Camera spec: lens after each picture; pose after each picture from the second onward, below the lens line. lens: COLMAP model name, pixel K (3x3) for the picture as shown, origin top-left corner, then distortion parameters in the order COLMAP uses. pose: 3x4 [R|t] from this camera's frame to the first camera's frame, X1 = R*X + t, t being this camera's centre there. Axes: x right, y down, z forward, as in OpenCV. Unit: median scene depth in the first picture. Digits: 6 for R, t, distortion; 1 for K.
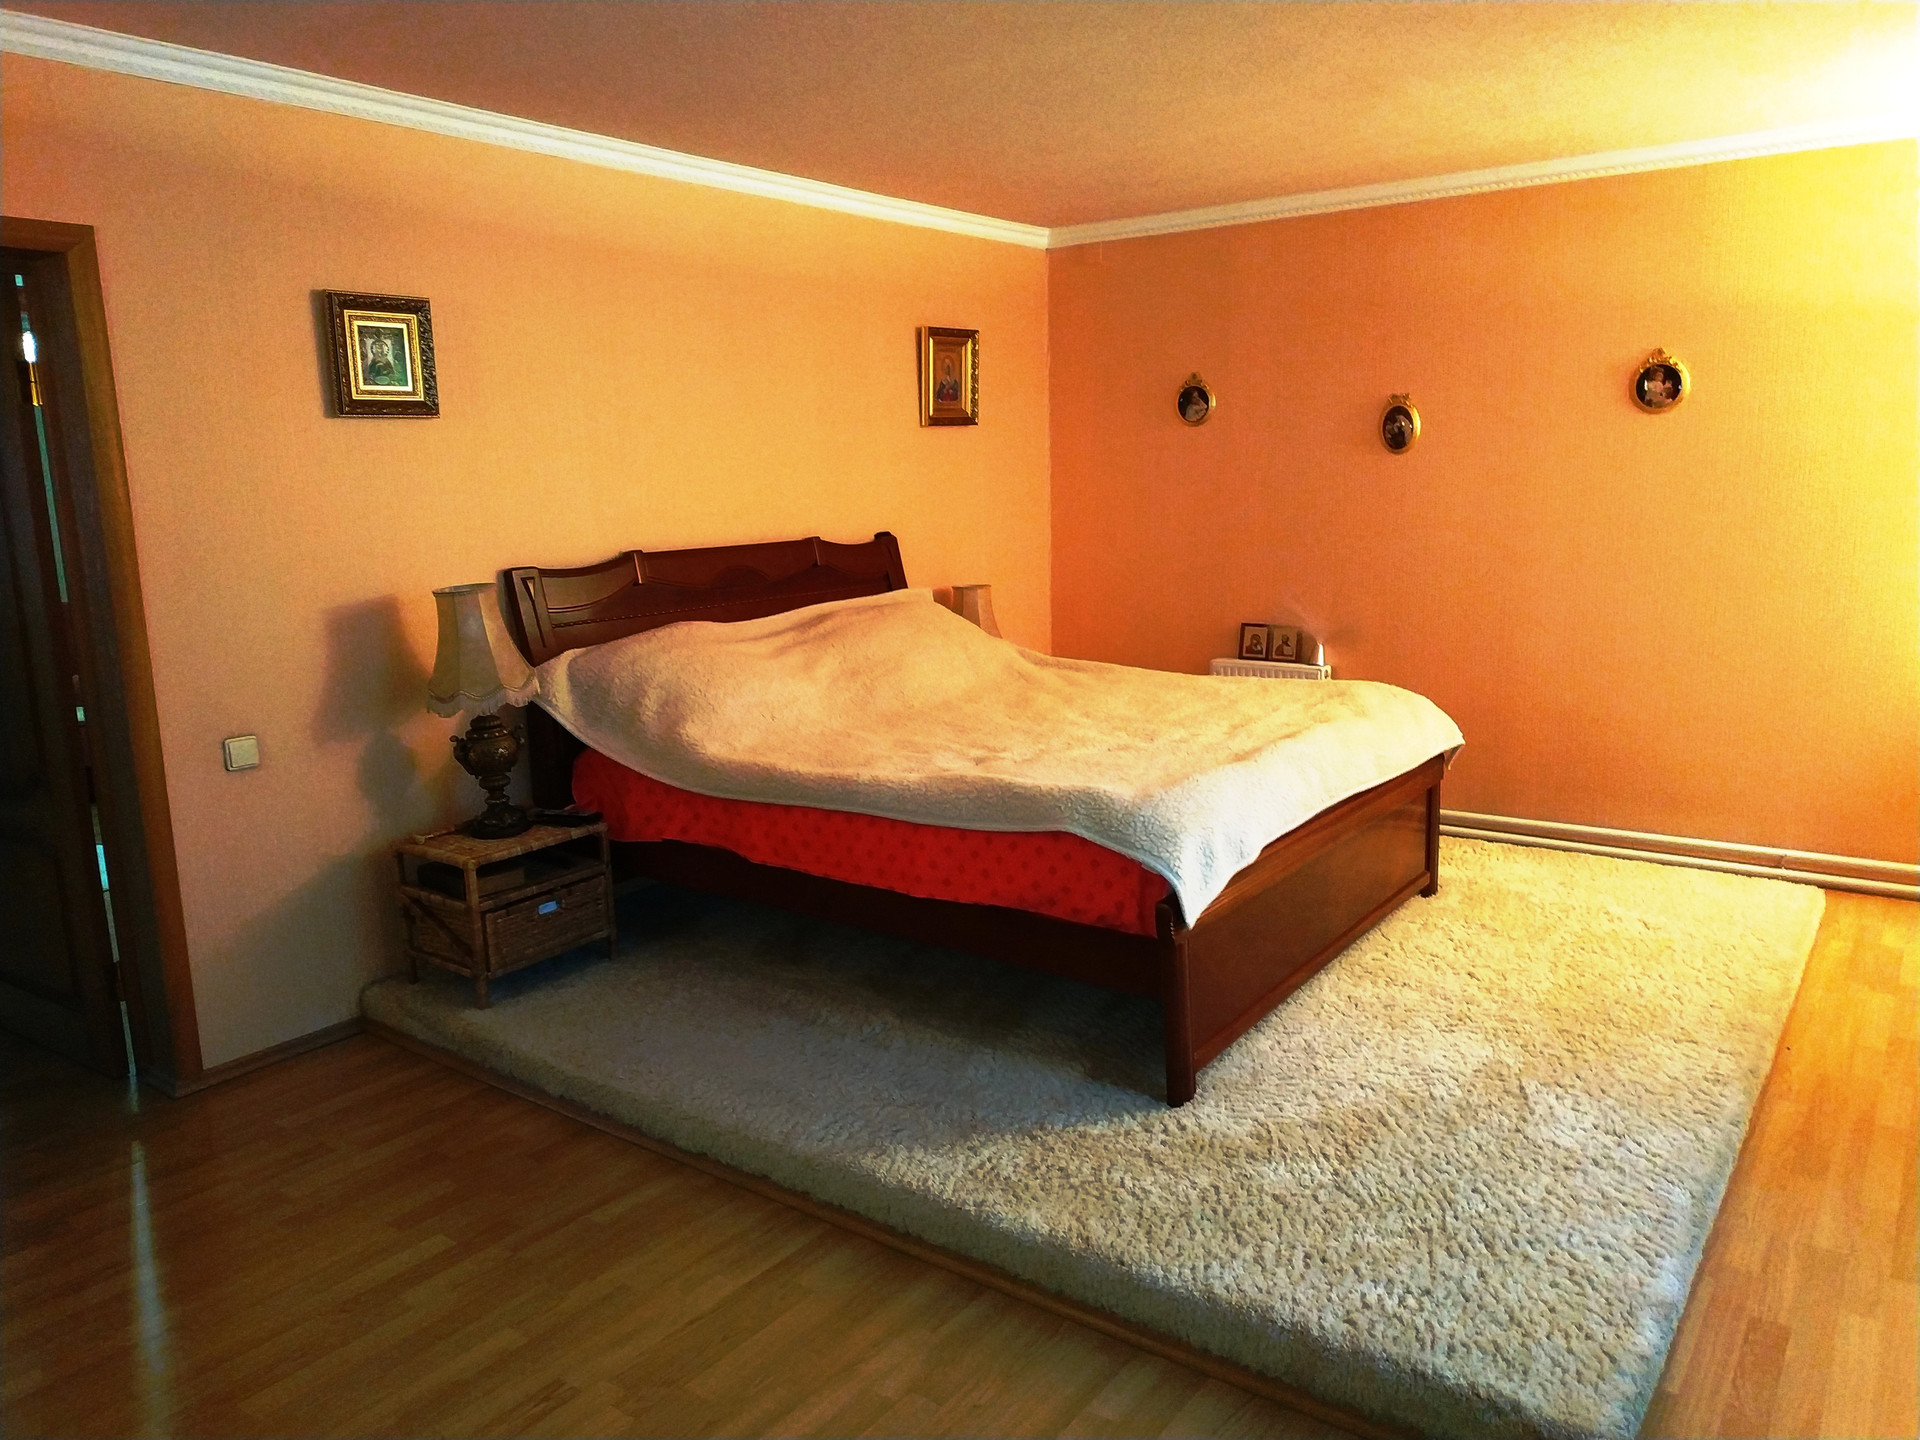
lens RADIAL K [[1396.5, 0, 960.0], [0, 1396.5, 720.0], [0, 0, 1]] dist [0.053528, -0.125569]
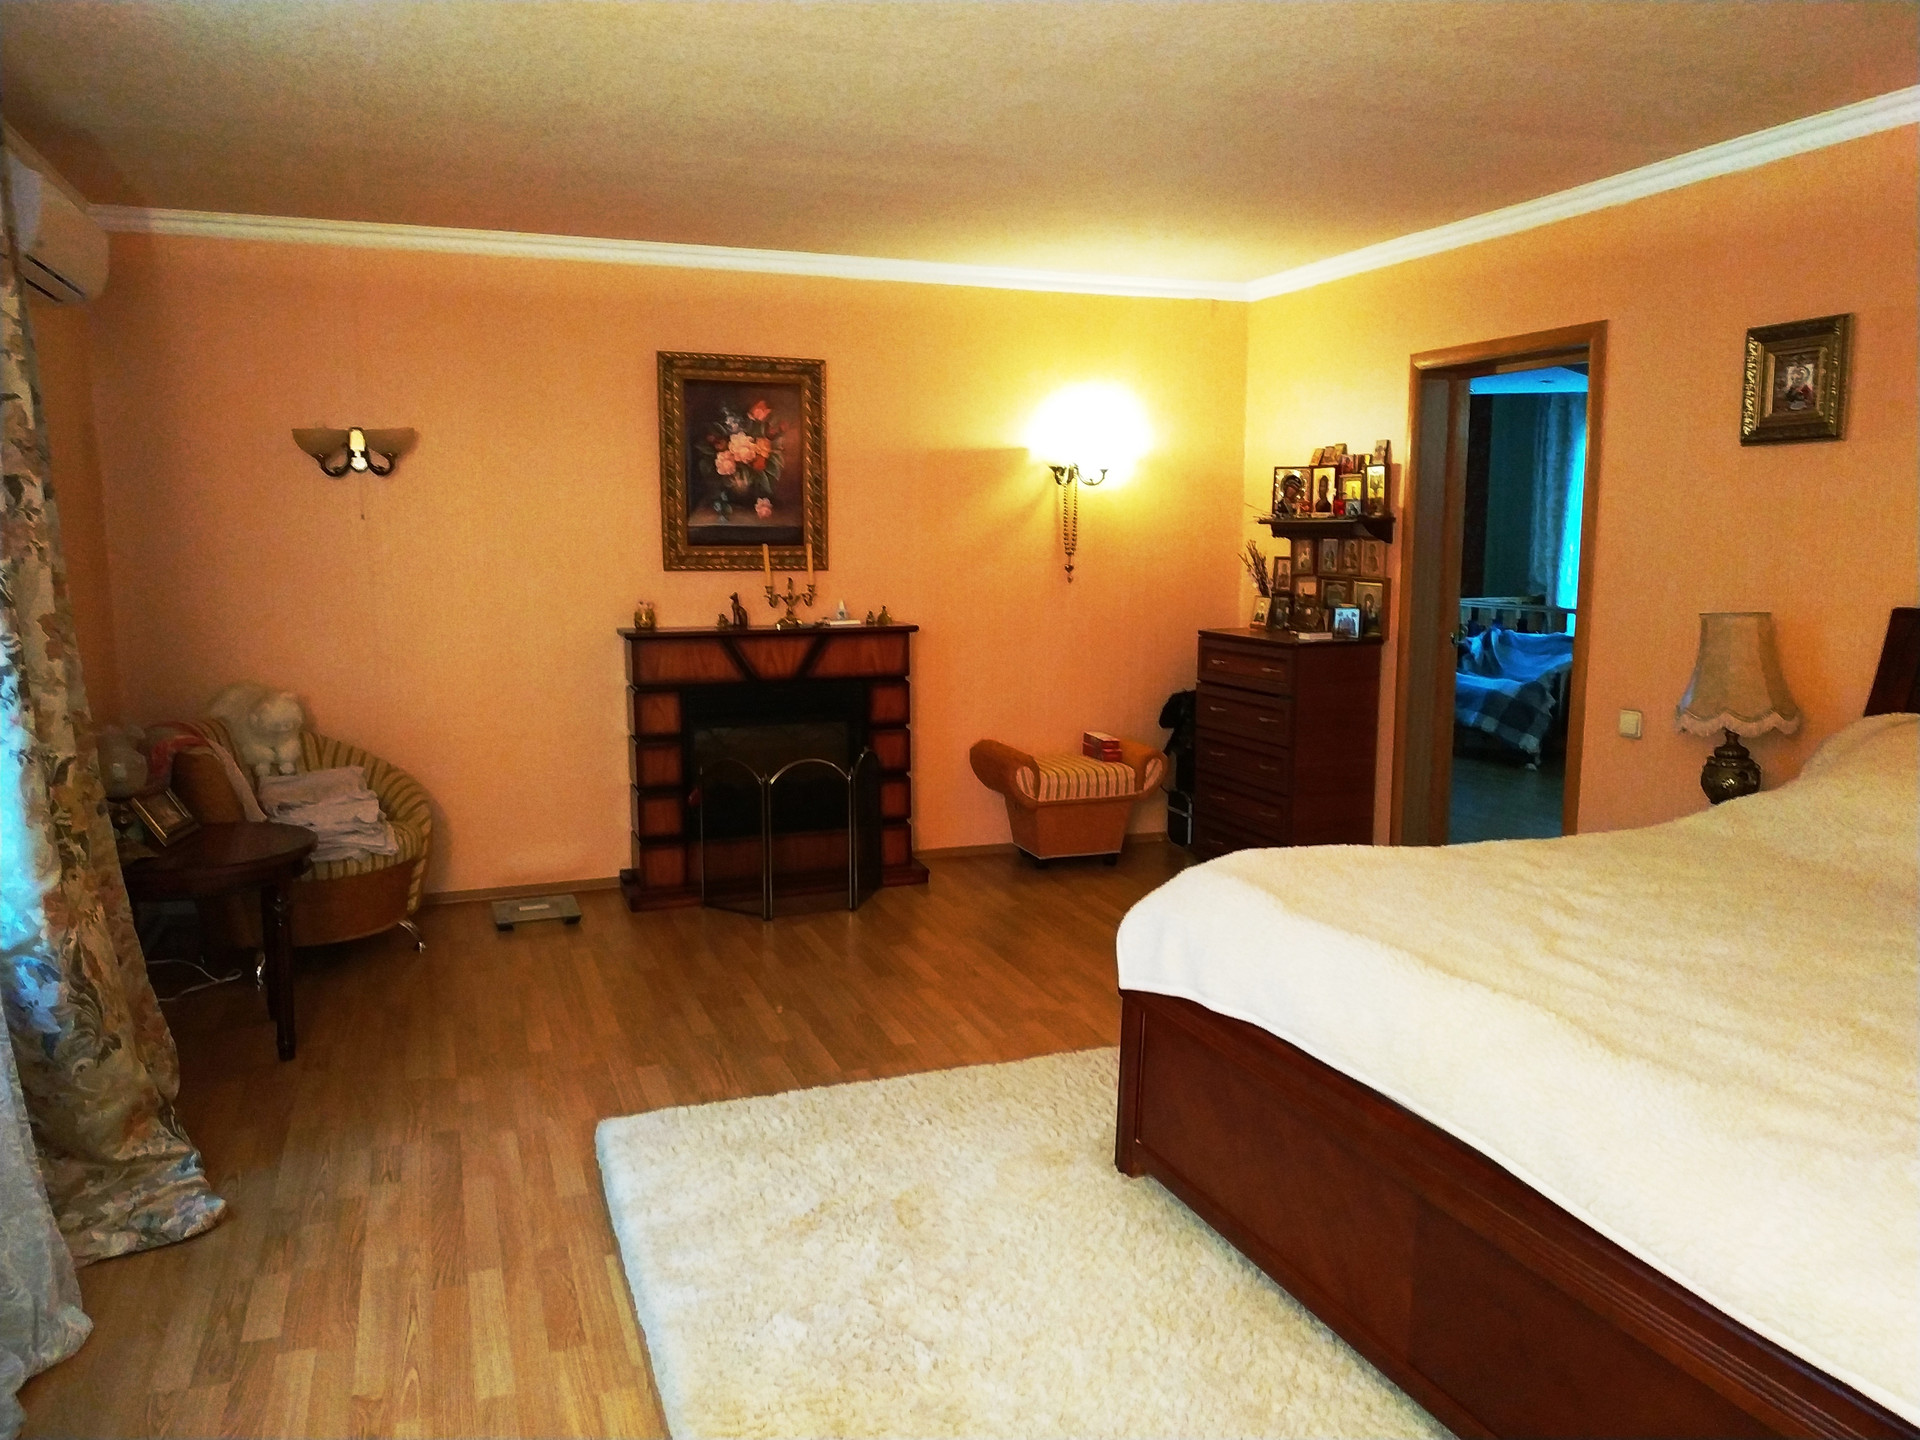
lens RADIAL K [[1396.5, 0, 960.0], [0, 1396.5, 720.0], [0, 0, 1]] dist [0.053528, -0.125569]
pose [[-0.545006, 0.149873, -0.824928, 0.805497], [-0.125095, 0.958346, 0.256759, -0.214129], [0.829047, 0.243130, -0.503556, 1.093266]]
